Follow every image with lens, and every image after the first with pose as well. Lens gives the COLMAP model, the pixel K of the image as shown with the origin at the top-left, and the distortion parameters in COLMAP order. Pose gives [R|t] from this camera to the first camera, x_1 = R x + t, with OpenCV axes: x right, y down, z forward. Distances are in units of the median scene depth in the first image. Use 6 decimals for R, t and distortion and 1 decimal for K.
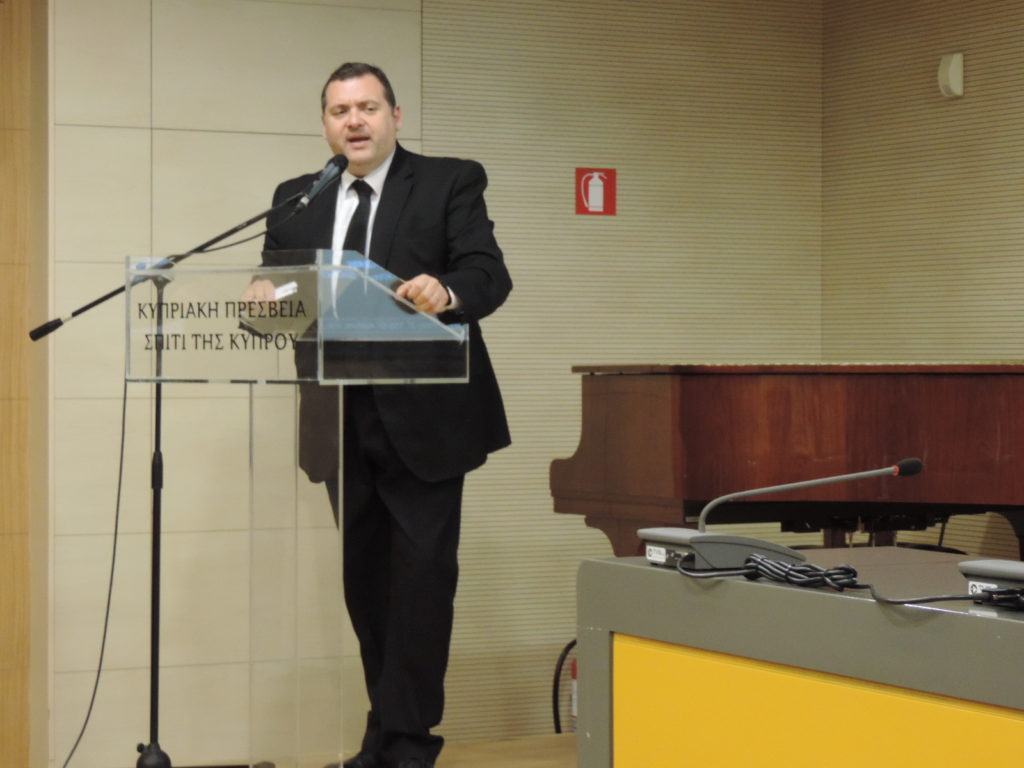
lens RADIAL K [[2695.4, 0, 512.0], [0, 2695.4, 384.0], [0, 0, 1]] dist [0.052754, -0.229167]
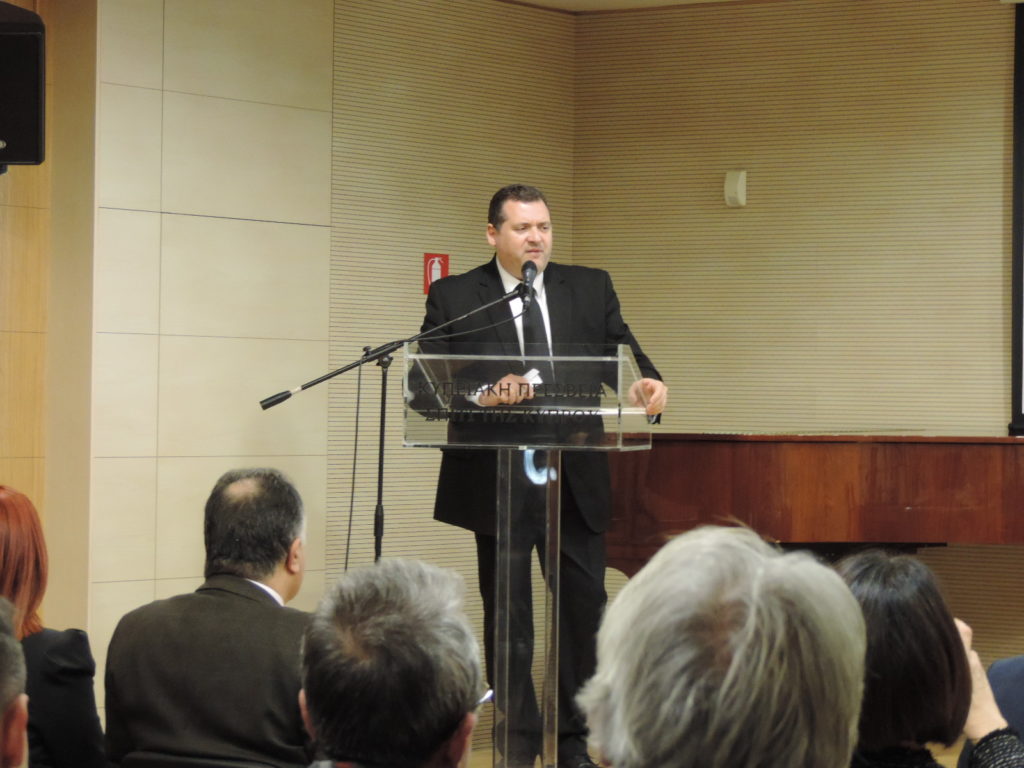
lens RADIAL K [[3323.2, 0, 512.0], [0, 3323.2, 384.0], [0, 0, 1]] dist [-0.035973, -0.747838]
pose [[0.888842, 0.013533, 0.458015, -0.746164], [-0.008297, 0.999875, -0.013444, -0.008866], [-0.458140, 0.008149, 0.888843, -0.326476]]
